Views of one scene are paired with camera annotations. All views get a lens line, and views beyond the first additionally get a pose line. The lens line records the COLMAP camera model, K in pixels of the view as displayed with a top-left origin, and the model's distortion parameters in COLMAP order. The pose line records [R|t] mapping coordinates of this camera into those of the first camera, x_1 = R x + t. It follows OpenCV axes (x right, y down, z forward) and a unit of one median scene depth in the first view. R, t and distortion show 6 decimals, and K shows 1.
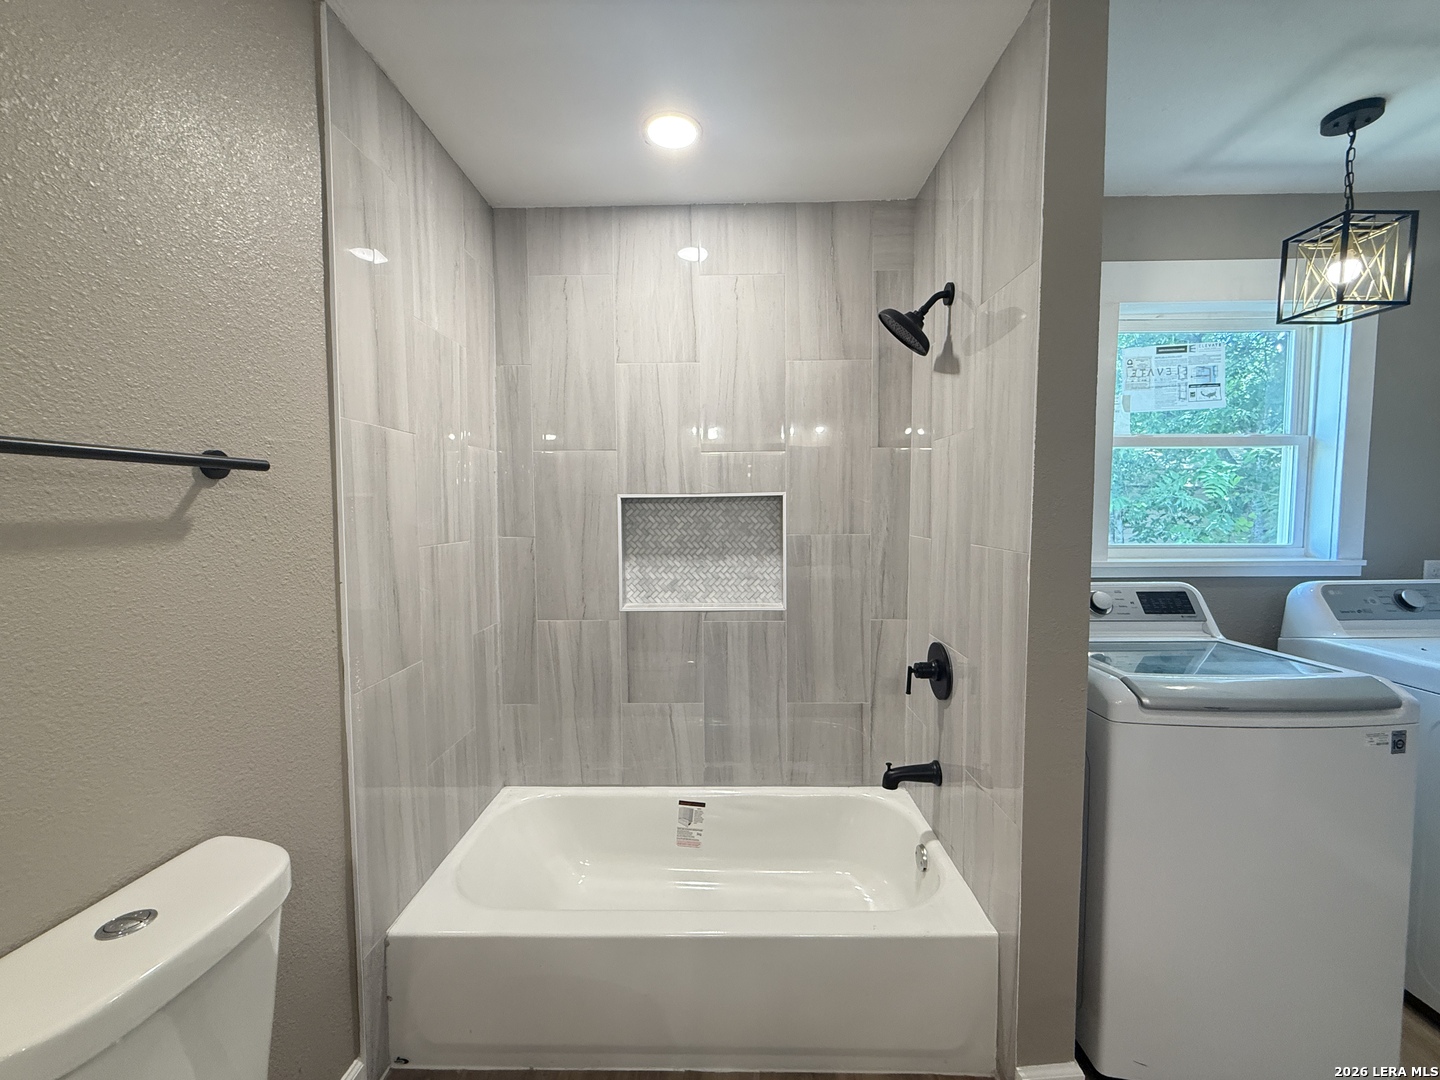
lens RADIAL K [[578.2, 0, 722.9], [0, 578.2, 542.2], [0, 0, 1]] dist [-0.000903, 0.000306]
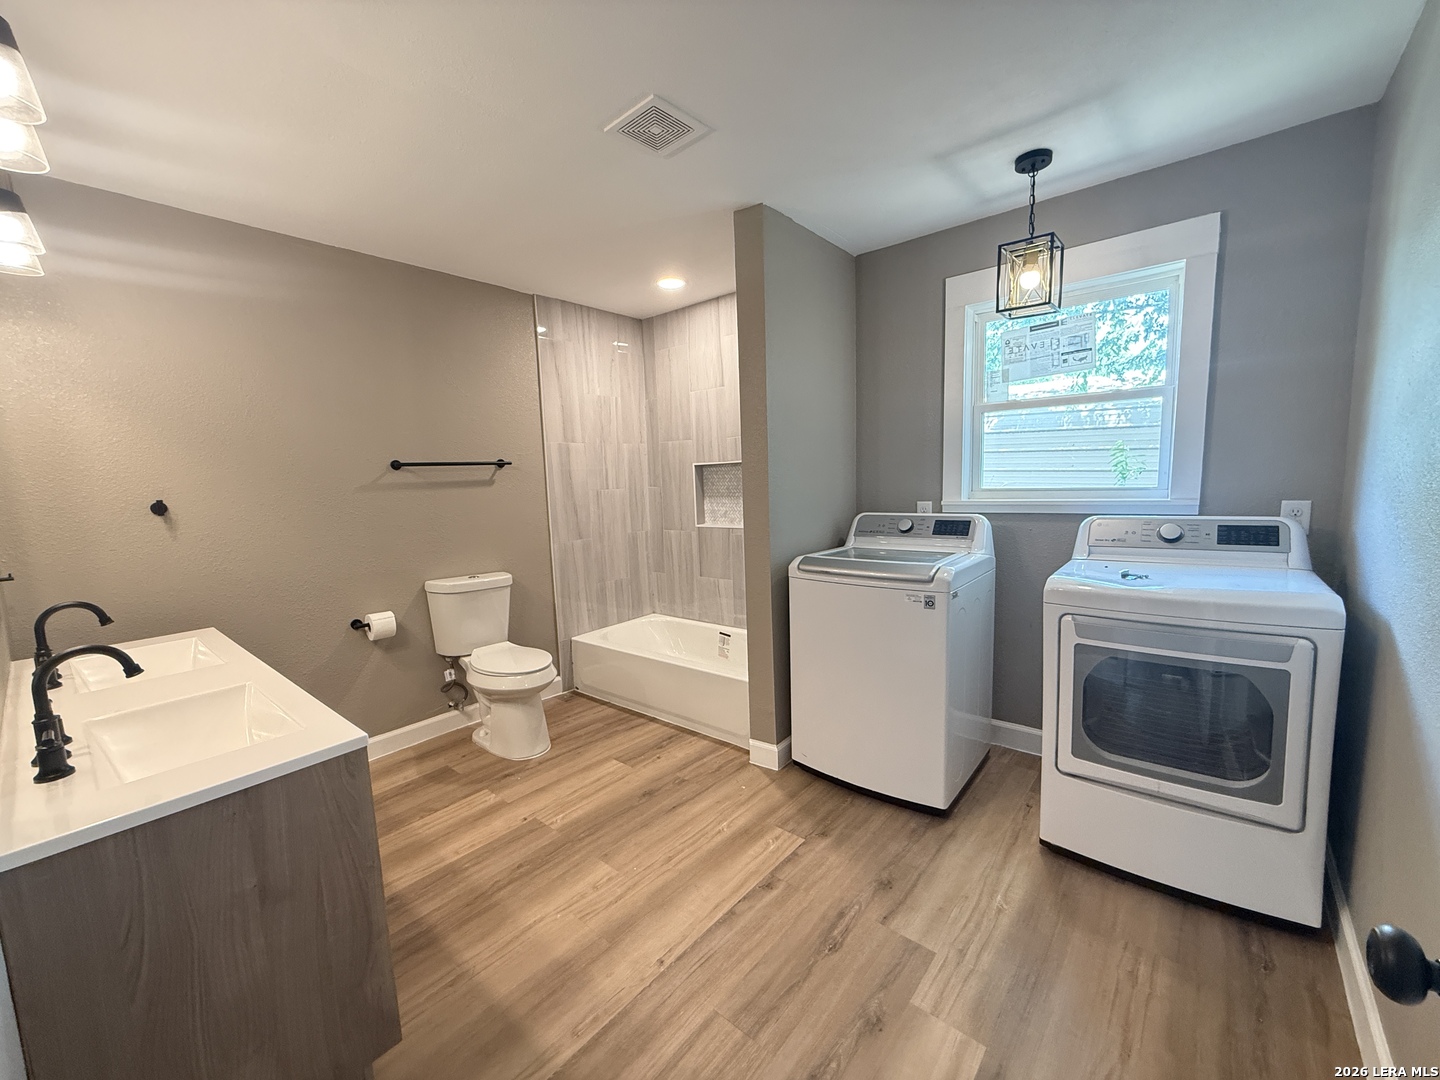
lens RADIAL K [[578.2, 0, 722.9], [0, 578.2, 542.2], [0, 0, 1]] dist [-0.000903, 0.000306]
pose [[0.784315, 0.048481, -0.618465, 1.056513], [-0.003919, 0.997309, 0.073209, 0.033442], [0.620350, -0.054995, 0.782395, -0.404538]]
